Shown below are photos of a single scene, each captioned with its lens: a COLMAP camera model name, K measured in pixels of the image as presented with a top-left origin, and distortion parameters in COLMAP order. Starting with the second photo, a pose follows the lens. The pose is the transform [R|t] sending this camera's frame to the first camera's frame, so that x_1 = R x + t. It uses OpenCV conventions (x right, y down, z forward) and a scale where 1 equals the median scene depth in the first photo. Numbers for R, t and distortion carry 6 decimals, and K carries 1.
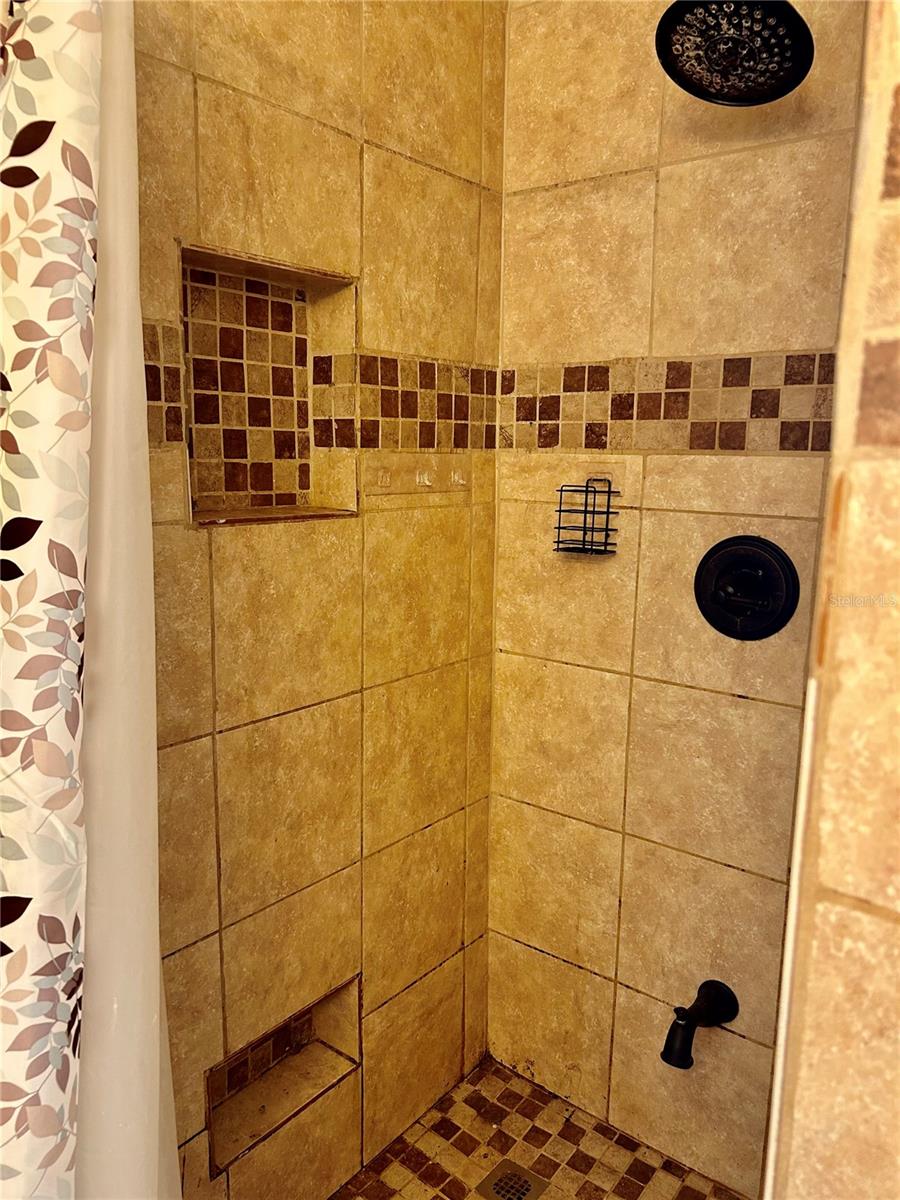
lens RADIAL K [[900.8, 0, 438.5], [0, 900.8, 610.1], [0, 0, 1]] dist [0.057790, -0.057959]
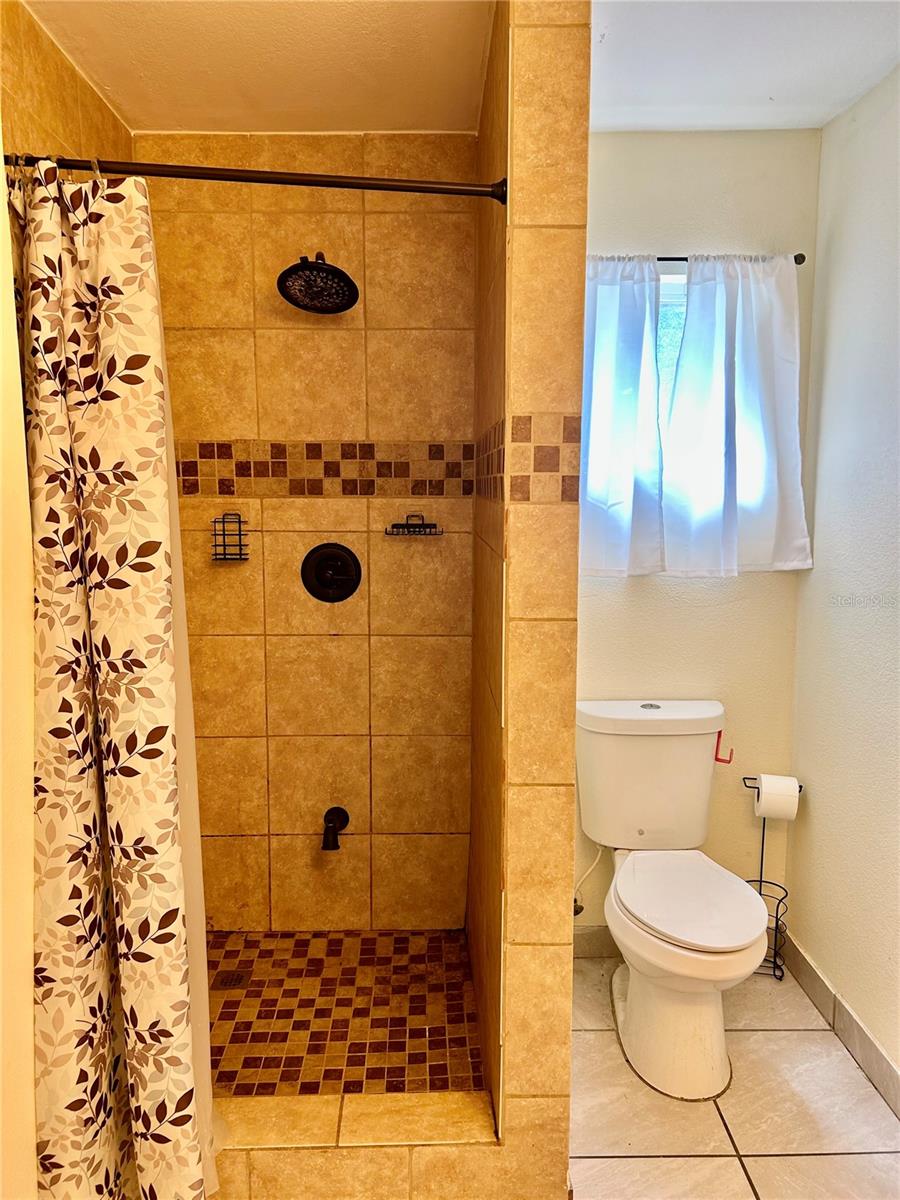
lens RADIAL K [[900.8, 0, 405.2], [0, 900.8, 611.7], [0, 0, 1]] dist [0.057790, -0.057959]
pose [[0.795368, -0.102993, 0.597313, -0.563512], [0.123068, 0.992372, 0.007237, 0.052442], [-0.593502, 0.067754, 0.801976, -0.452409]]
